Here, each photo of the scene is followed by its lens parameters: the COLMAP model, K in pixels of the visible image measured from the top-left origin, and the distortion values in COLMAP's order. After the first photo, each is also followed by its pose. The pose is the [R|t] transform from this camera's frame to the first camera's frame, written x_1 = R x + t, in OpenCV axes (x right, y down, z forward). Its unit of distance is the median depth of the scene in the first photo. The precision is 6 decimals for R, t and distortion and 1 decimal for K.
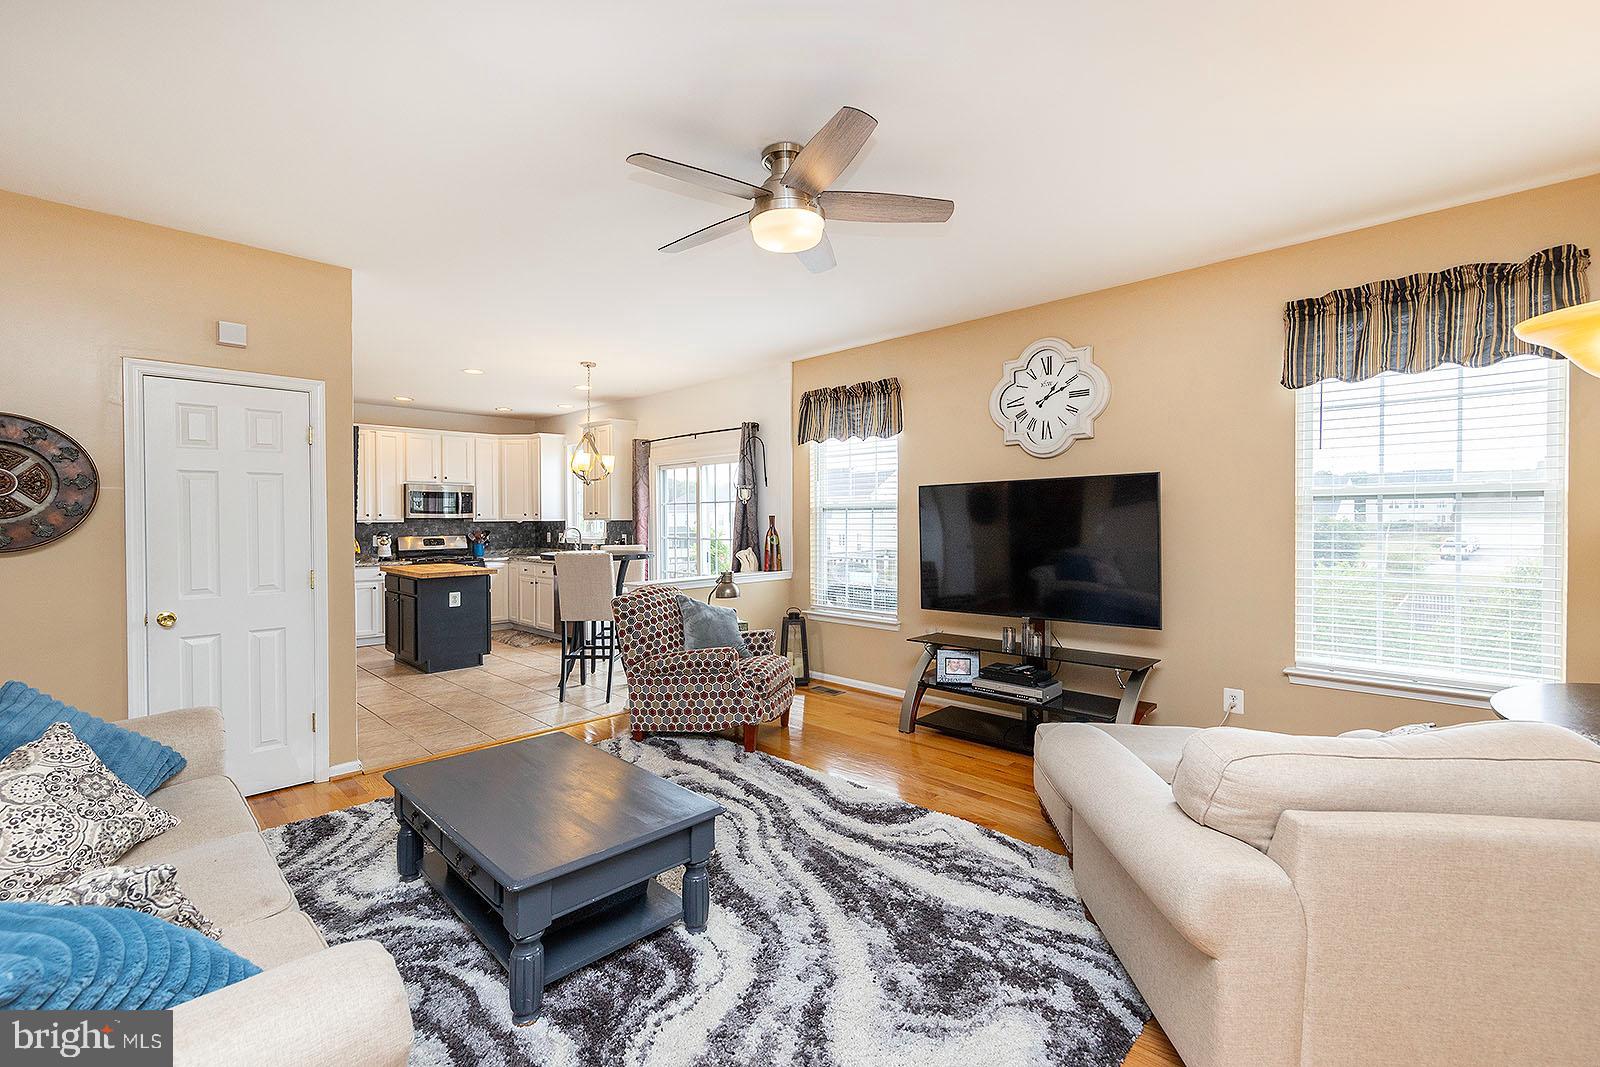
lens RADIAL K [[645.2, 0, 818.7], [0, 645.2, 529.2], [0, 0, 1]] dist [0.001818, 0.000217]
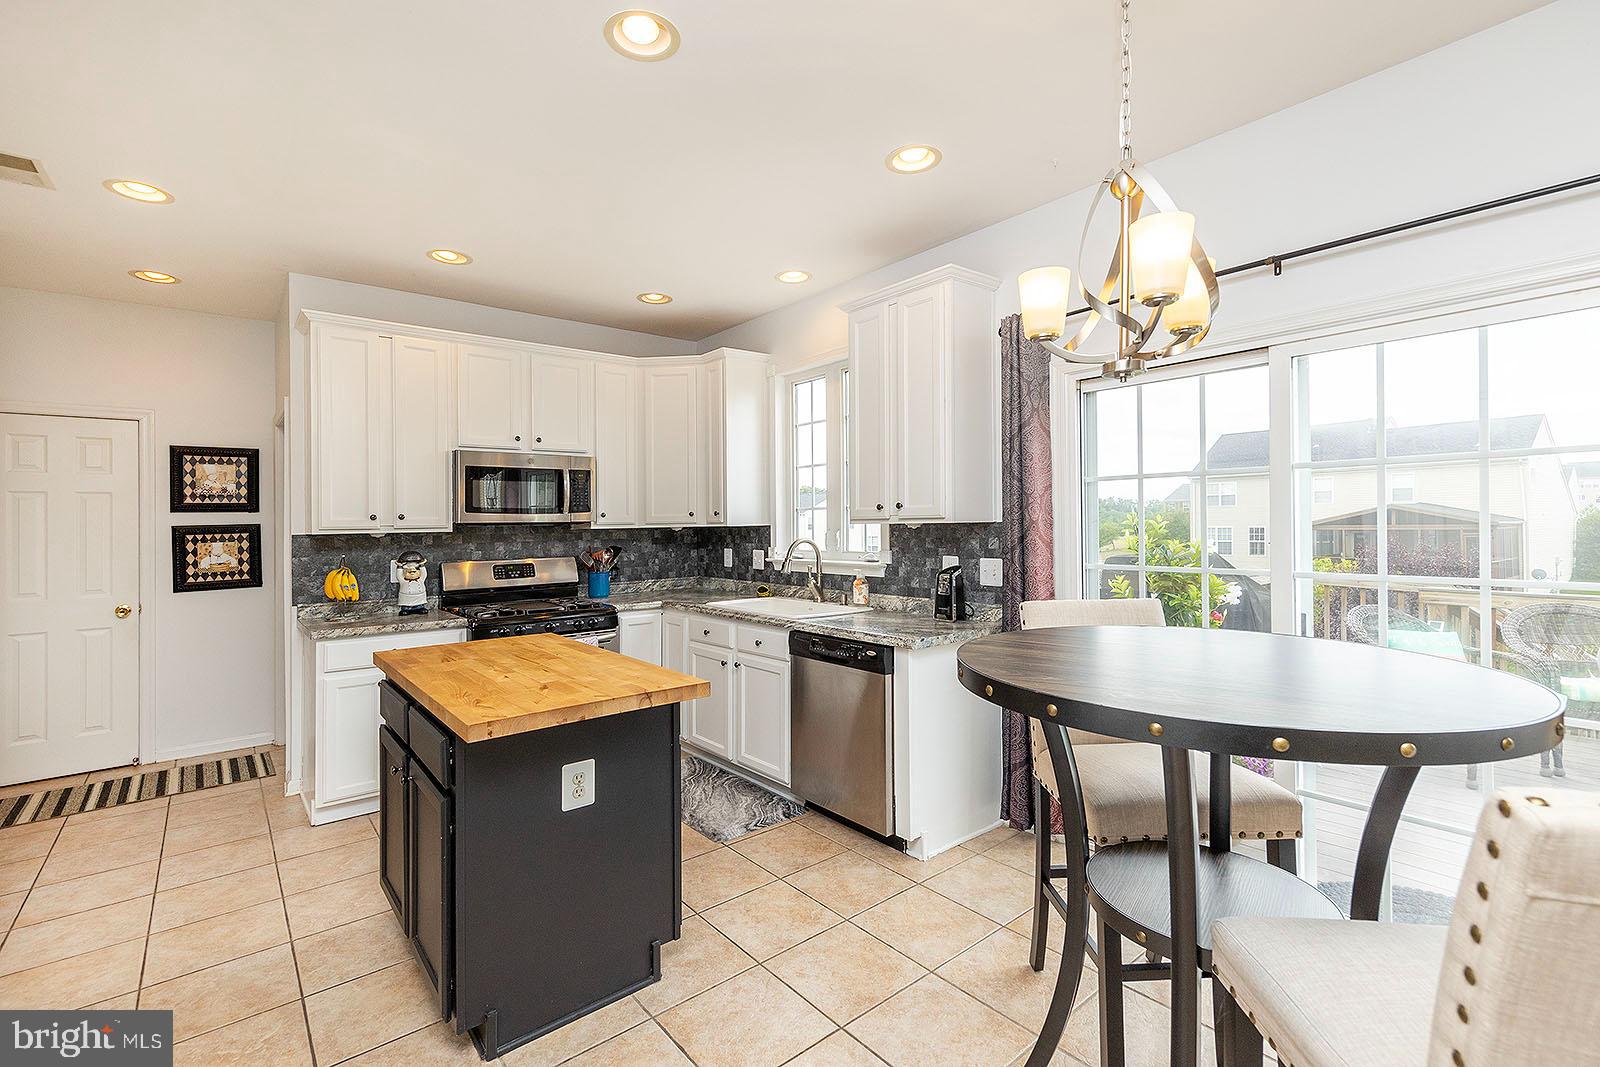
lens RADIAL K [[730.1, 0, 902.0], [0, 730.1, 515.2], [0, 0, 1]] dist [0.004077, 0.000405]
pose [[0.998585, -0.010951, -0.052035, -0.286243], [0.009601, 0.999612, -0.026137, -0.005631], [0.052301, 0.025600, 0.998303, 0.482813]]
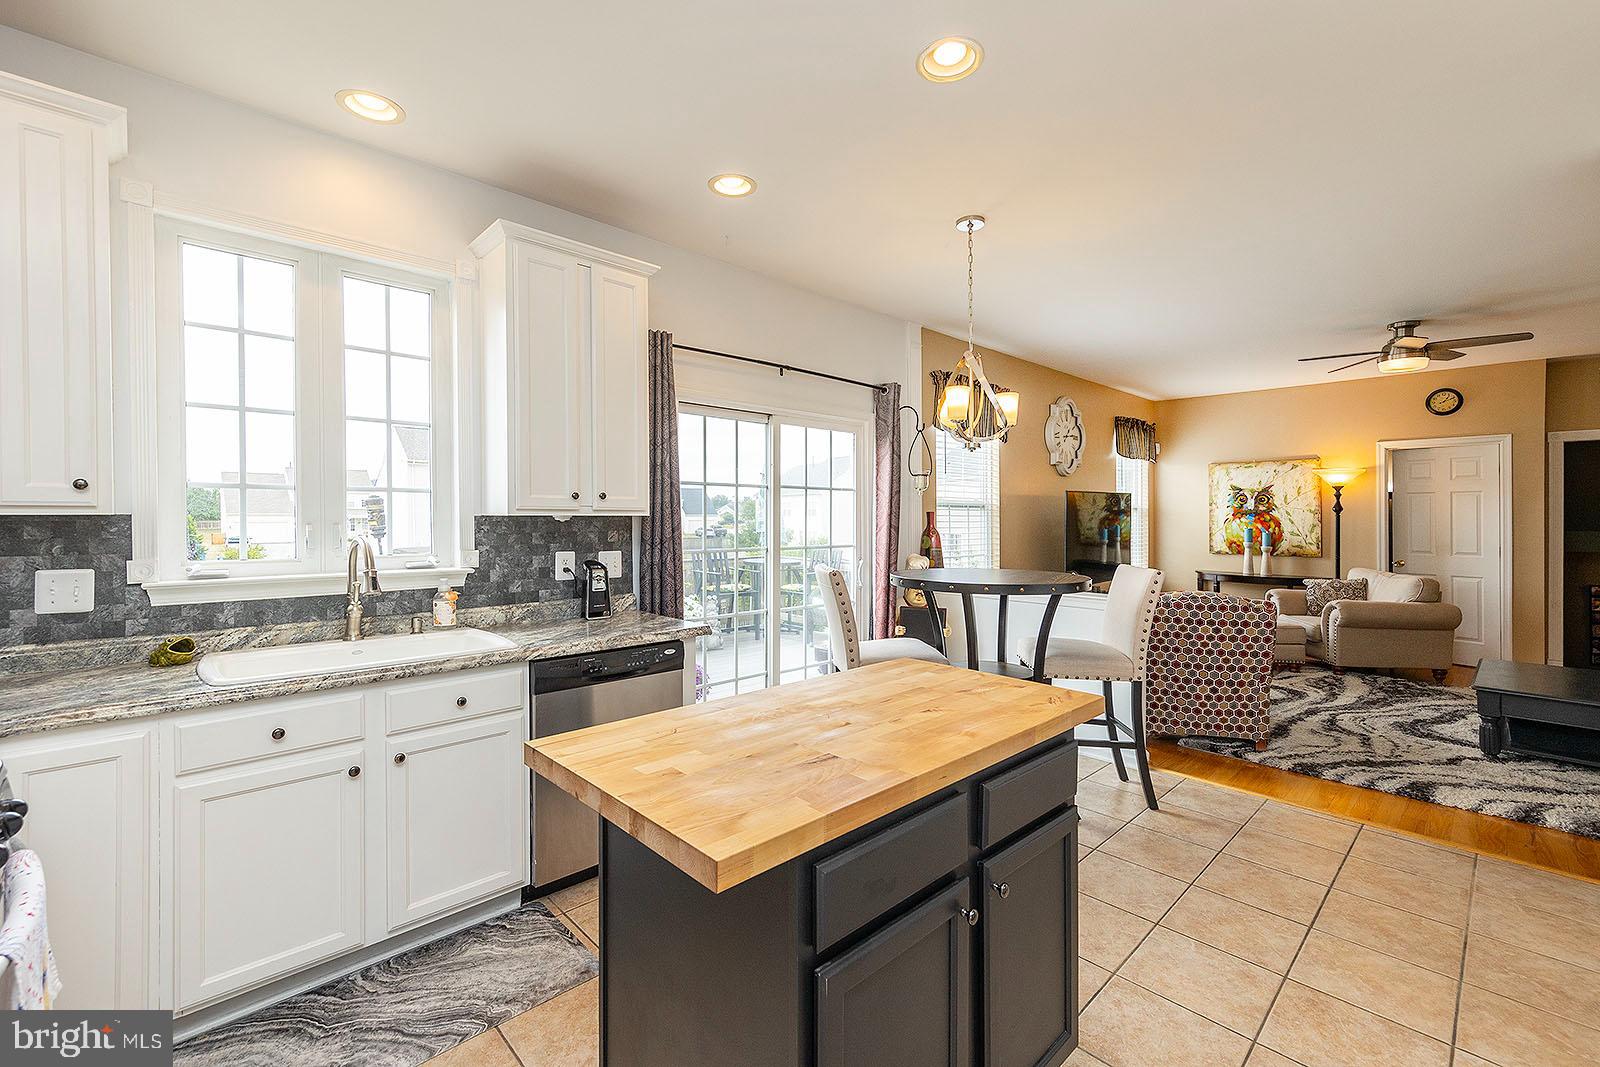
lens RADIAL K [[670.7, 0, 794.7], [0, 670.7, 523.2], [0, 0, 1]] dist [0.029533, 0.000075]
pose [[0.057225, -0.006591, 0.998340, -0.708587], [0.012459, 0.999905, 0.005887, -0.008853], [-0.998284, 0.012102, 0.057302, 0.831452]]
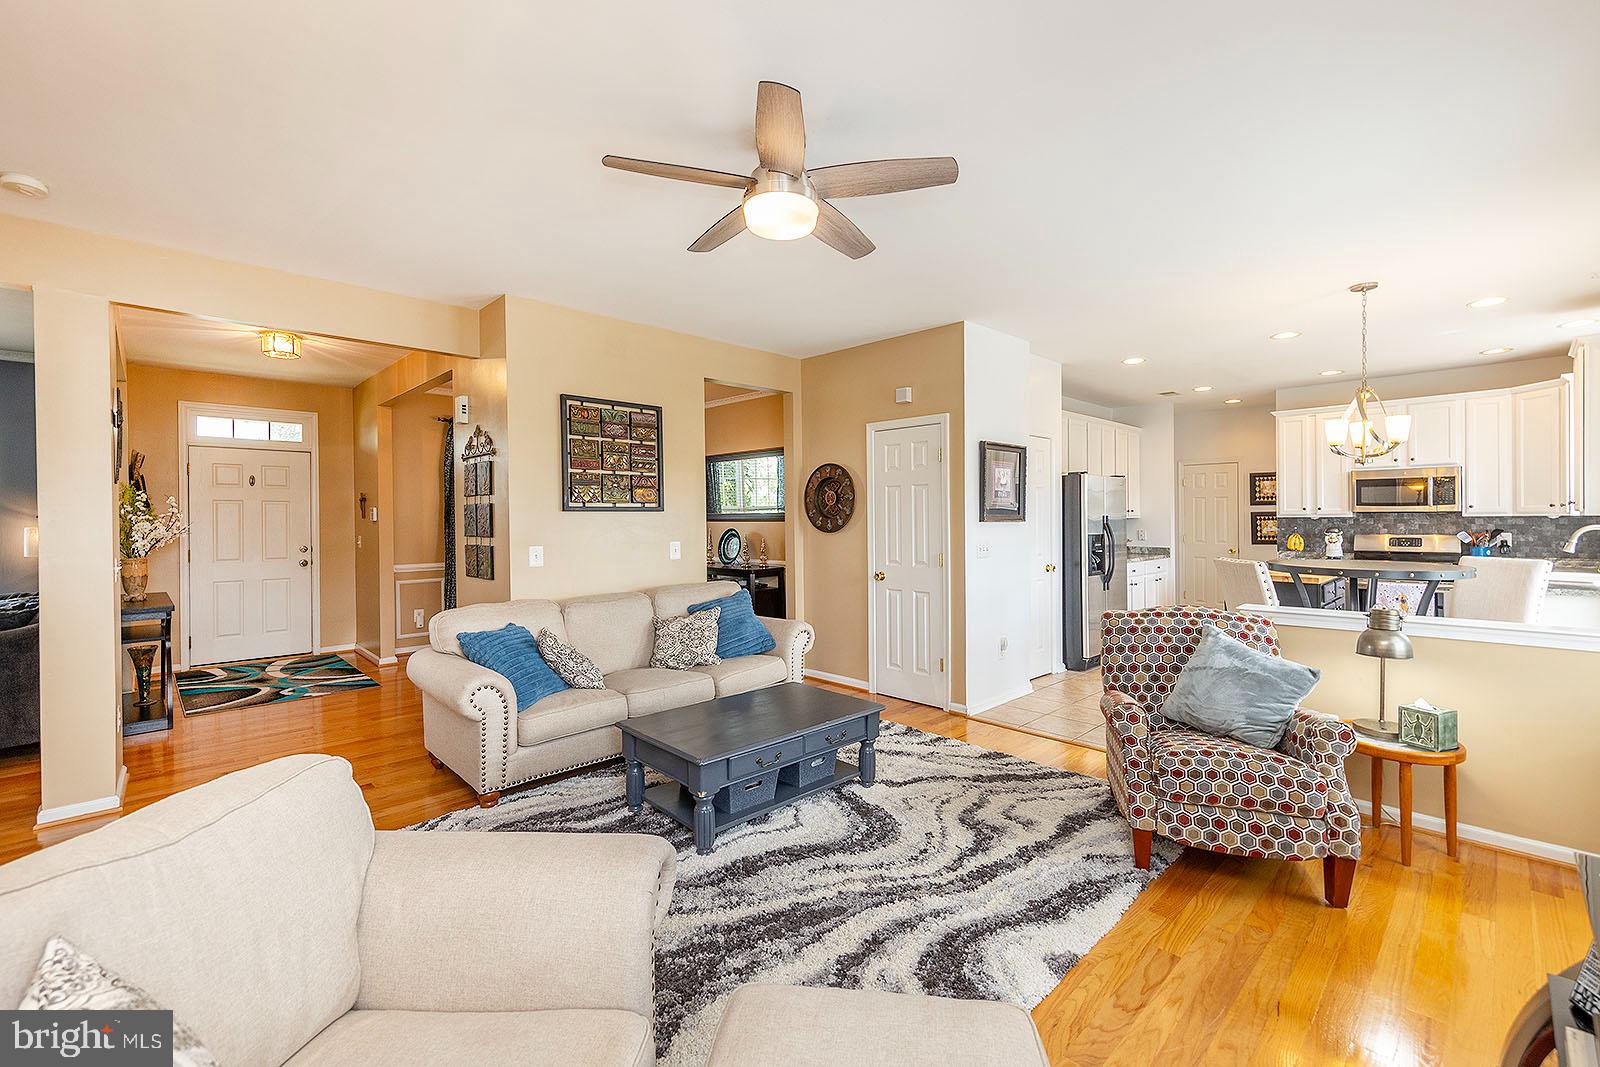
lens RADIAL K [[685.5, 0, 793.4], [0, 685.5, 514.6], [0, 0, 1]] dist [0.010971, -0.000071]
pose [[-0.030207, 0.002485, -0.999541, 0.278773], [-0.010996, 0.999936, 0.002818, -0.008110], [0.999483, 0.011076, -0.030178, 0.298876]]
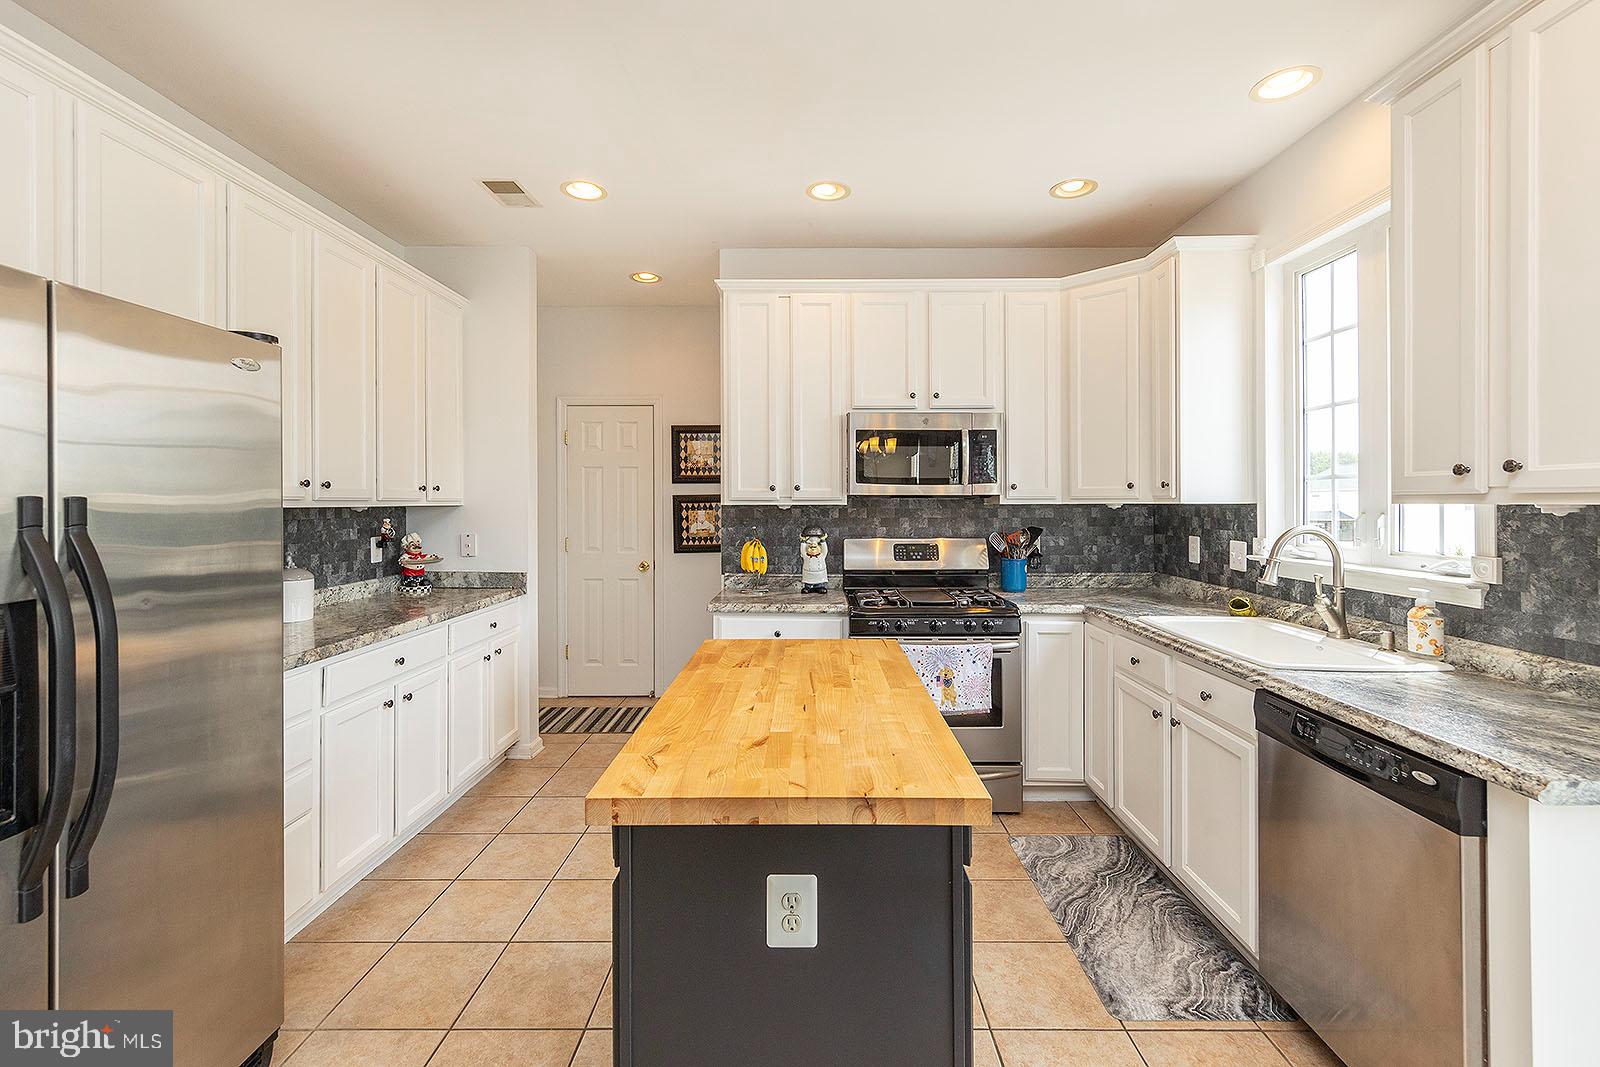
lens RADIAL K [[769.7, 0, 828.5], [0, 769.7, 488.3], [0, 0, 1]] dist [0.005556, 0.000392]
pose [[0.682689, -0.007967, -0.730665, -0.282851], [-0.015950, 0.999540, -0.025801, -0.008208], [0.730535, 0.029268, 0.682248, 0.647633]]
